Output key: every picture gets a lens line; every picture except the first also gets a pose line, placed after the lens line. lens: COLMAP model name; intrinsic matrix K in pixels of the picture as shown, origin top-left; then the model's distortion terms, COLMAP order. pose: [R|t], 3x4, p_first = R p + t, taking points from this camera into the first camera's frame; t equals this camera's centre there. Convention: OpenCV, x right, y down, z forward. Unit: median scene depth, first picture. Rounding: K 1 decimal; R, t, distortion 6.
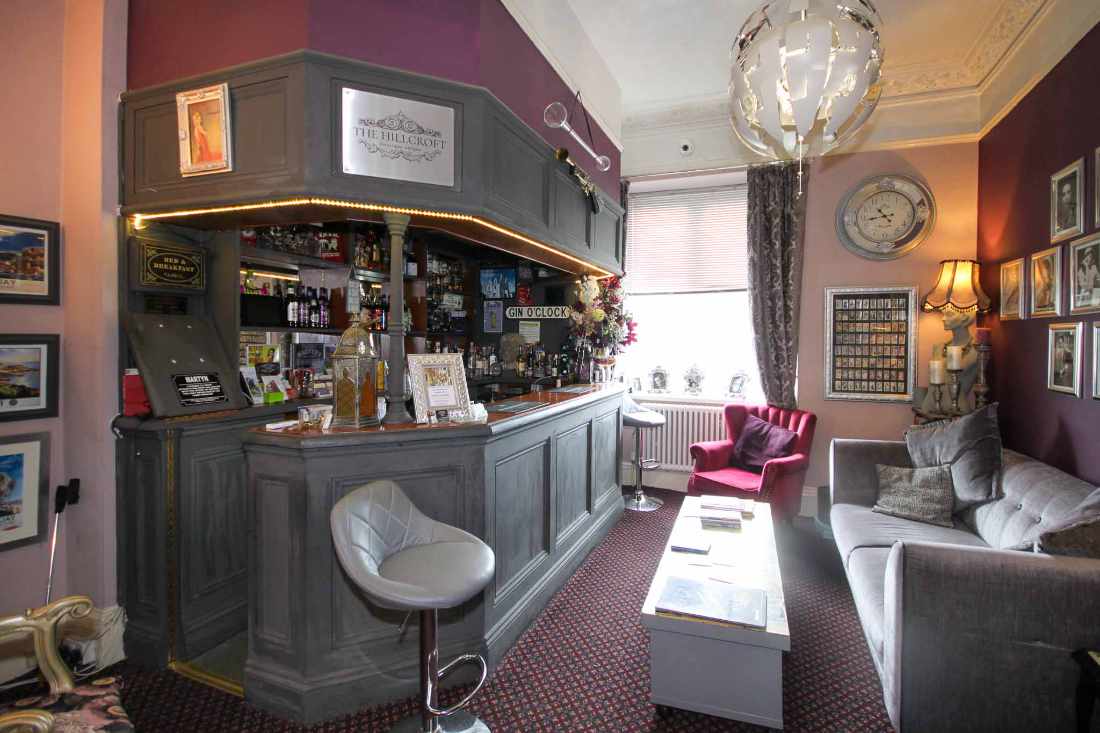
lens RADIAL K [[553.2, 0, 569.2], [0, 553.2, 342.5], [0, 0, 1]] dist [-0.000651, -0.000527]
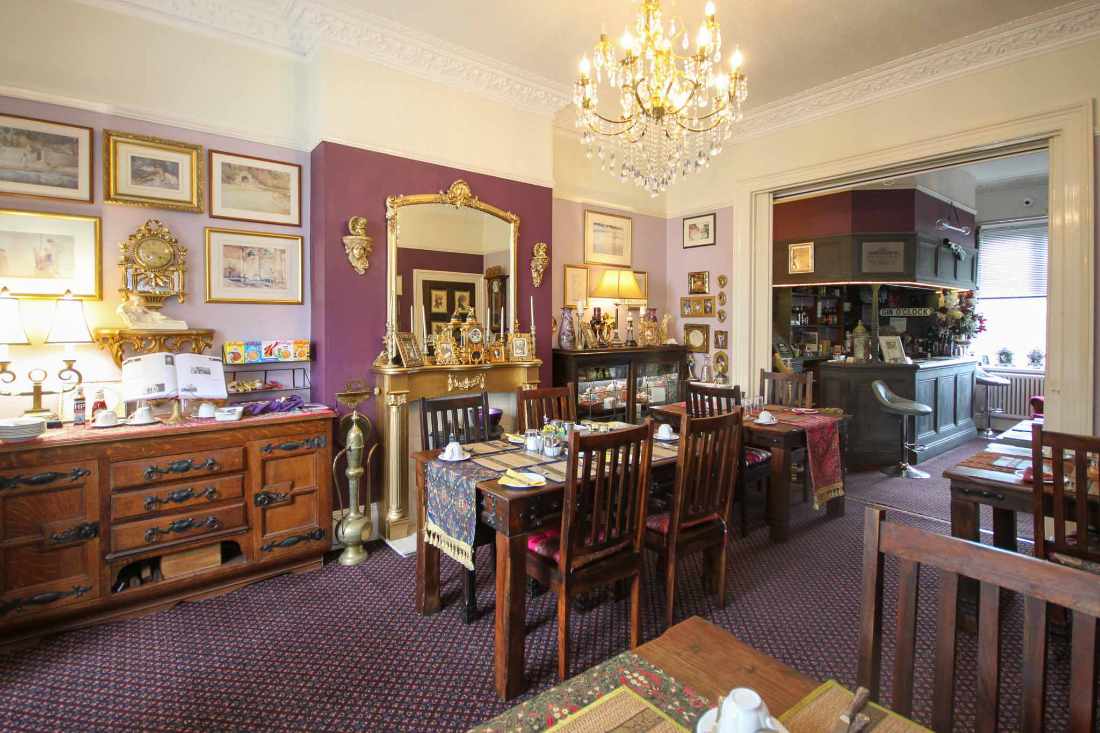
lens RADIAL K [[553.2, 0, 541.8], [0, 553.2, 331.0], [0, 0, 1]] dist [-0.000651, -0.000527]
pose [[0.859621, 0.000484, -0.510932, -0.167686], [0.000321, 0.999999, 0.001488, -0.004308], [0.510932, -0.001443, 0.859620, -1.032077]]
